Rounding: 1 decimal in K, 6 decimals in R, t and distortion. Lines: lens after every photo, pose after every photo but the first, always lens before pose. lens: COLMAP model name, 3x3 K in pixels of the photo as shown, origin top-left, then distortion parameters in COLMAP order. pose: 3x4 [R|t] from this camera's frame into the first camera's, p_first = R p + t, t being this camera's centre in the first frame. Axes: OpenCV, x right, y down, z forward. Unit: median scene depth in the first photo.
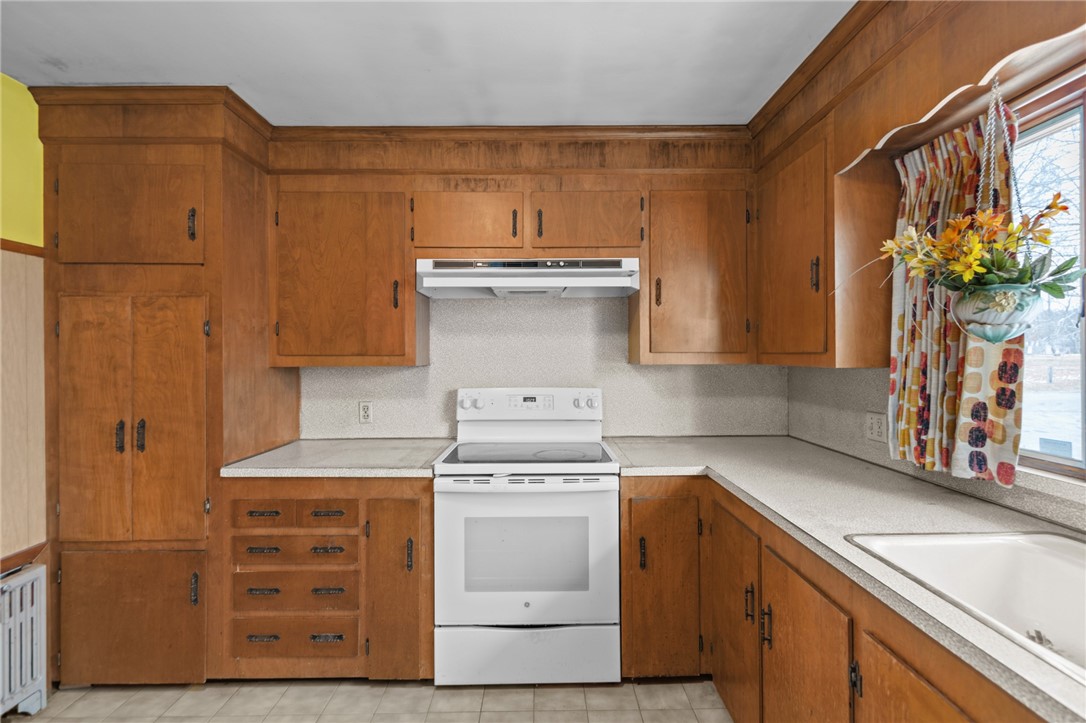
lens RADIAL K [[499.1, 0, 543.7], [0, 499.1, 358.0], [0, 0, 1]] dist [0.007686, -0.003429]
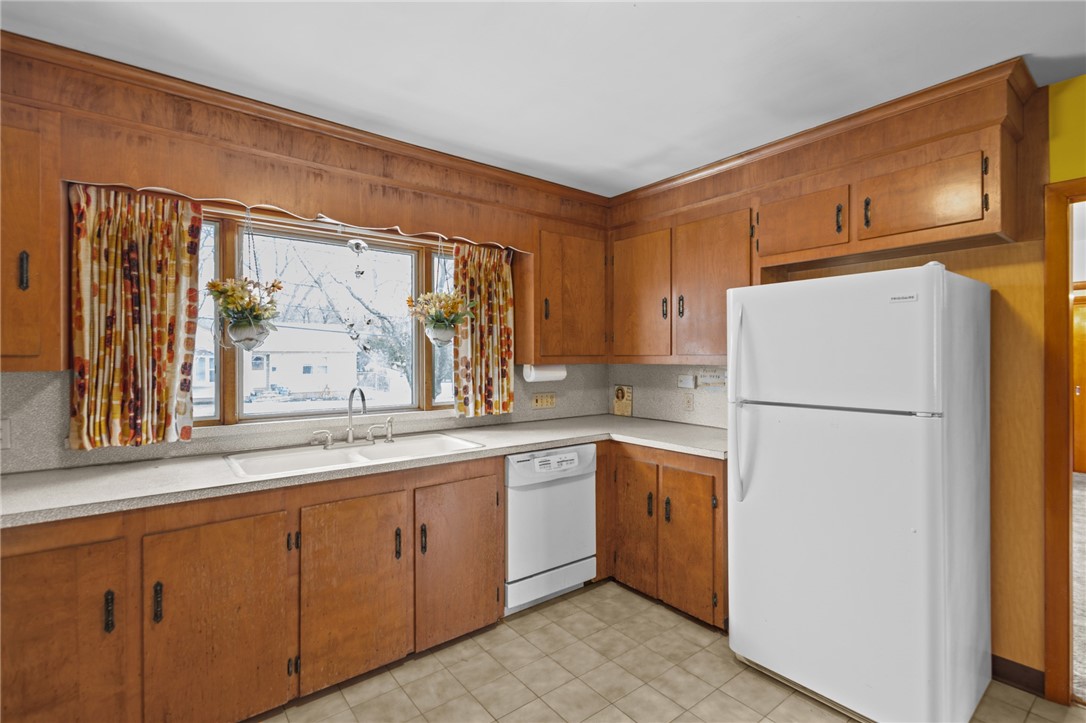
lens RADIAL K [[499.1, 0, 527.2], [0, 499.1, 359.7], [0, 0, 1]] dist [0.007686, -0.003429]
pose [[-0.572599, 0.001133, 0.819835, -0.694834], [0.010542, 0.999927, 0.005981, 0.000774], [-0.819768, 0.012067, -0.572568, 0.715966]]
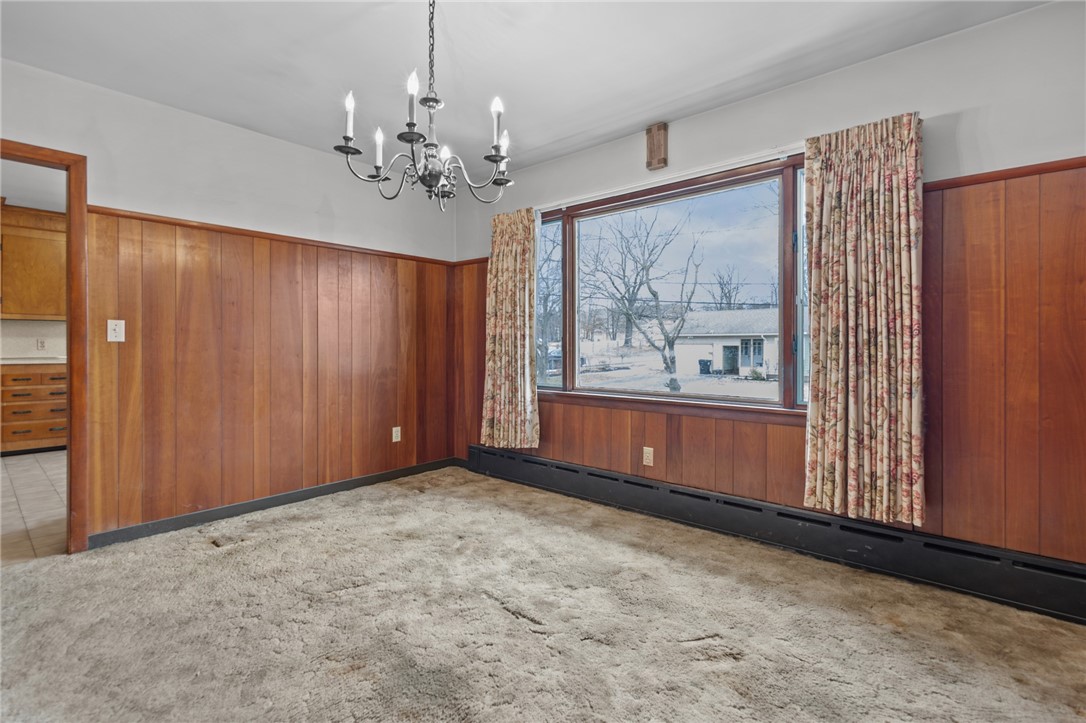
lens RADIAL K [[499.1, 0, 547.7], [0, 499.1, 347.6], [0, 0, 1]] dist [0.007686, -0.003429]
pose [[0.669386, 0.001202, 0.742914, -0.654854], [-0.000444, 0.999999, -0.001218, 0.162005], [-0.742914, 0.000485, 0.669386, -2.411734]]
